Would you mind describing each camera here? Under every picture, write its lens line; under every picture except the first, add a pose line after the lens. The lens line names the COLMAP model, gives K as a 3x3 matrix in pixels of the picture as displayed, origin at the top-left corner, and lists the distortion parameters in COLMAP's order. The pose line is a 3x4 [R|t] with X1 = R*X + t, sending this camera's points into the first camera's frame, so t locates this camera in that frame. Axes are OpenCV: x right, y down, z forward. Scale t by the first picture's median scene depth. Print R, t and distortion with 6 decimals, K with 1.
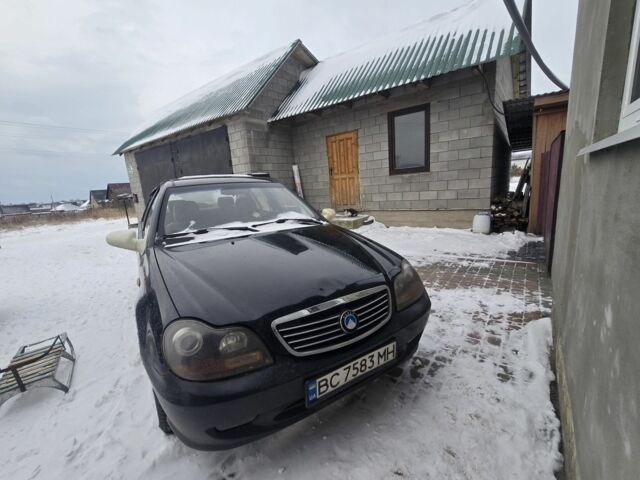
lens RADIAL K [[272.8, 0, 320.0], [0, 272.8, 240.0], [0, 0, 1]] dist [-0.005248, -0.000150]
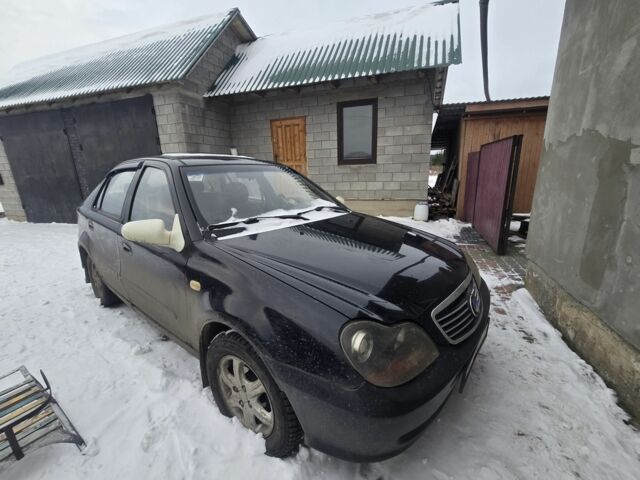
lens RADIAL K [[272.8, 0, 320.0], [0, 272.8, 240.0], [0, 0, 1]] dist [-0.005248, -0.000150]
pose [[0.953636, -0.030268, 0.299437, -0.142028], [0.018154, 0.998903, 0.043158, -0.001197], [-0.300415, -0.035721, 0.953139, 0.036575]]
